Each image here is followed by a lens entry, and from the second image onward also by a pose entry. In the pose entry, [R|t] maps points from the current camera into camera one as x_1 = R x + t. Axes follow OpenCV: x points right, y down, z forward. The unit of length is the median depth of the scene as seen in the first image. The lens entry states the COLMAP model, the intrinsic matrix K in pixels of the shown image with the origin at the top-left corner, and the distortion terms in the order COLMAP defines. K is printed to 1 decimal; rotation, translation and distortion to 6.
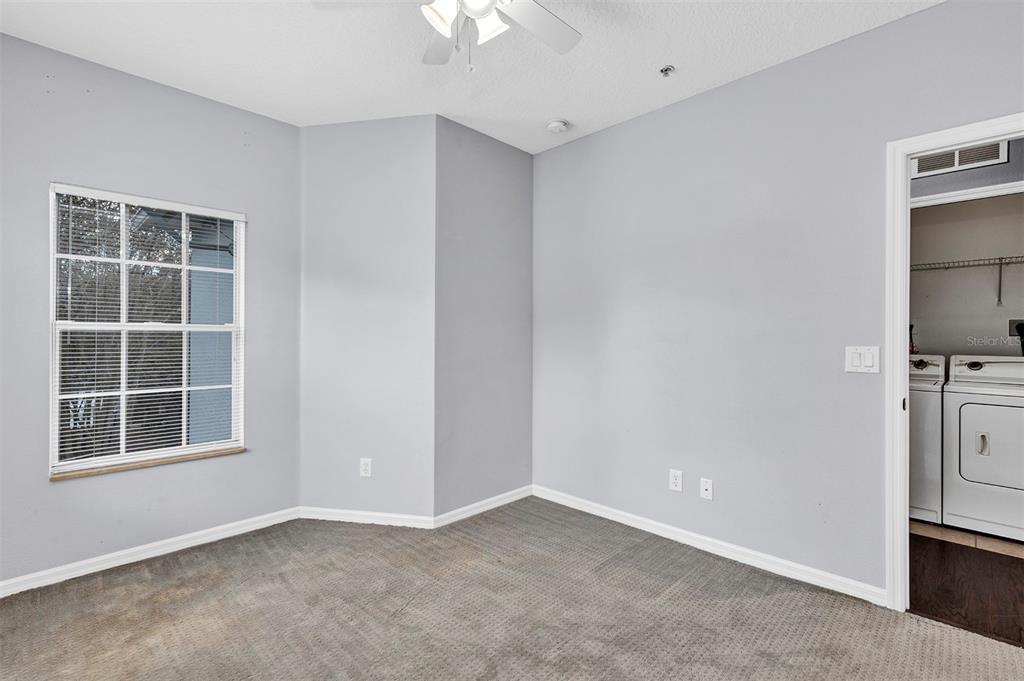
lens RADIAL K [[461.0, 0, 508.8], [0, 461.0, 340.6], [0, 0, 1]] dist [0.005471, 0.000346]
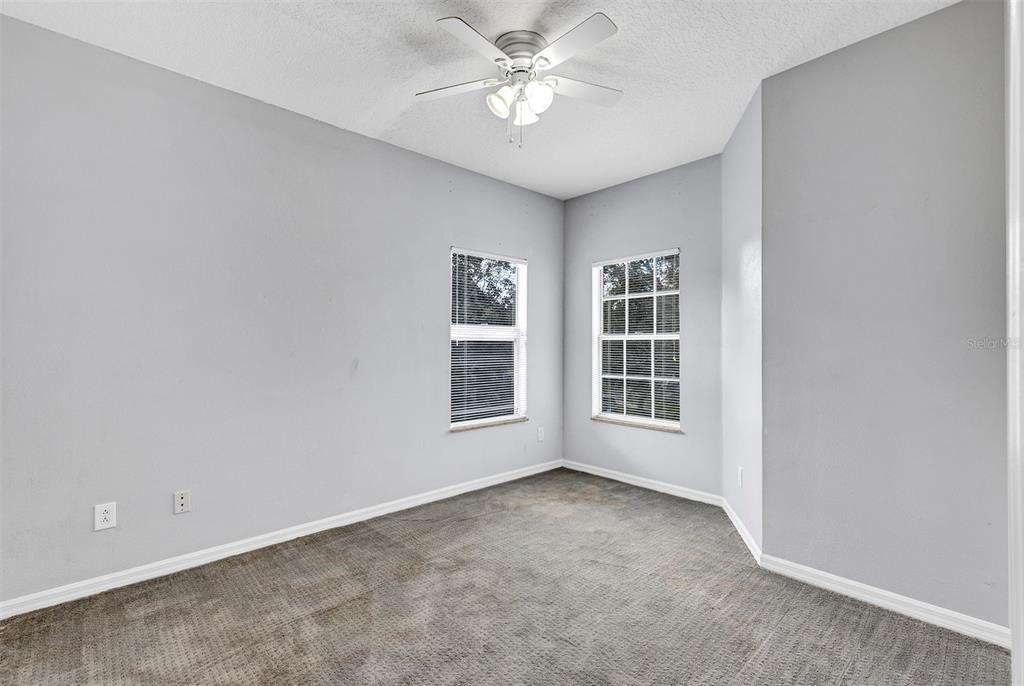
lens RADIAL K [[461.0, 0, 505.6], [0, 461.0, 339.4], [0, 0, 1]] dist [0.005471, 0.000346]
pose [[-0.031568, -0.010037, -0.999451, 0.788637], [-0.006720, 0.999929, -0.009829, -0.002375], [0.999479, 0.006406, -0.031634, 0.606263]]
